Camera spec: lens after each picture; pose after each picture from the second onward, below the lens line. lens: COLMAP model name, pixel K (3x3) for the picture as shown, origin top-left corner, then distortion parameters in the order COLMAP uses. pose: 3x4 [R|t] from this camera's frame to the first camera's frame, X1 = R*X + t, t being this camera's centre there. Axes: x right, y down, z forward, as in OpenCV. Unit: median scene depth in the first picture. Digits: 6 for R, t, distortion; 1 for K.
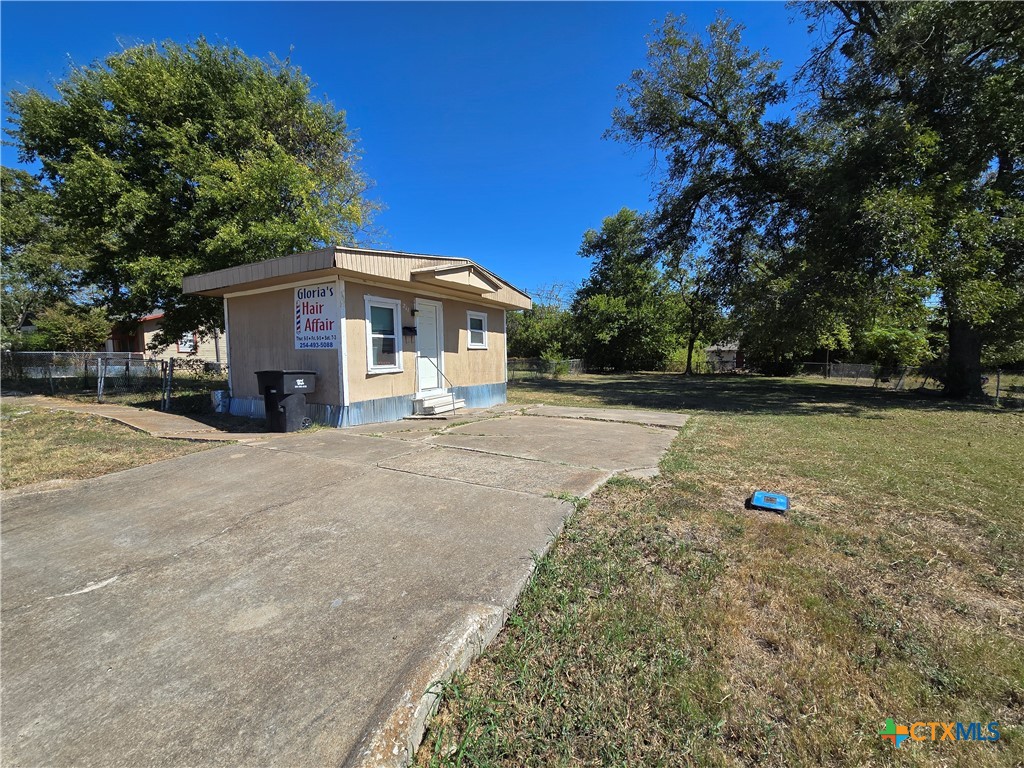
lens RADIAL K [[412.1, 0, 512.0], [0, 412.1, 384.0], [0, 0, 1]] dist [0.000617, 0.000050]
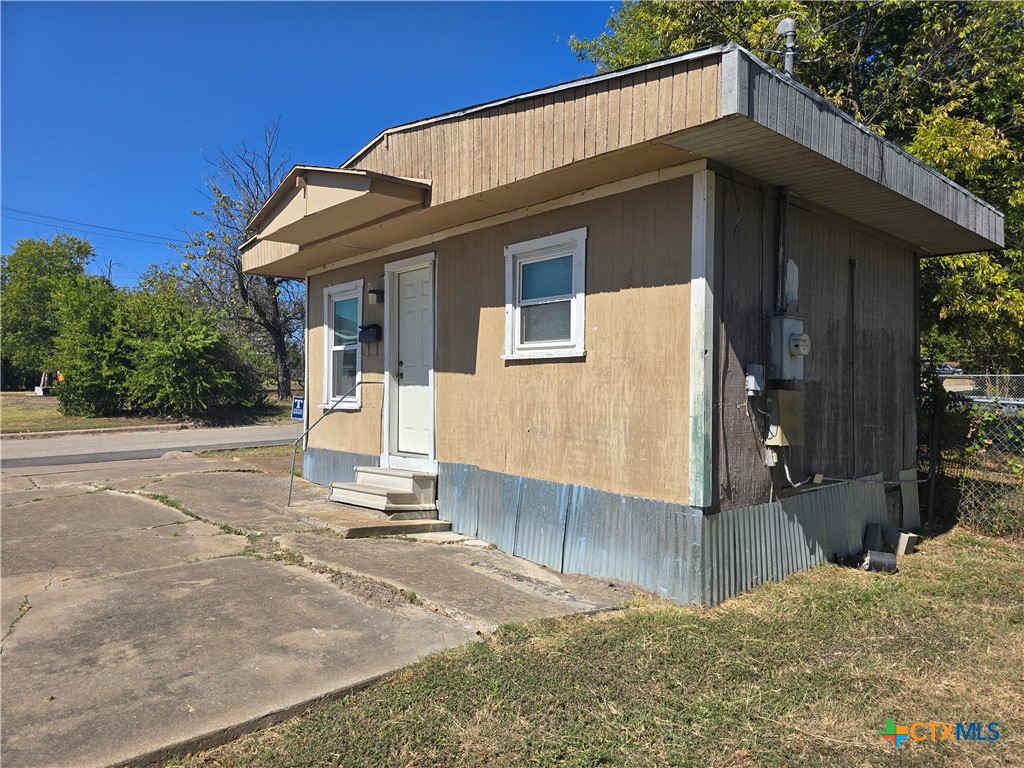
lens RADIAL K [[674.7, 0, 512.0], [0, 674.7, 384.0], [0, 0, 1]] dist [0.000727, 0.000034]
pose [[-0.303701, 0.011609, -0.952697, 0.417687], [-0.065027, 0.997342, 0.032882, -0.085791], [0.950546, 0.071937, -0.302139, 1.182474]]
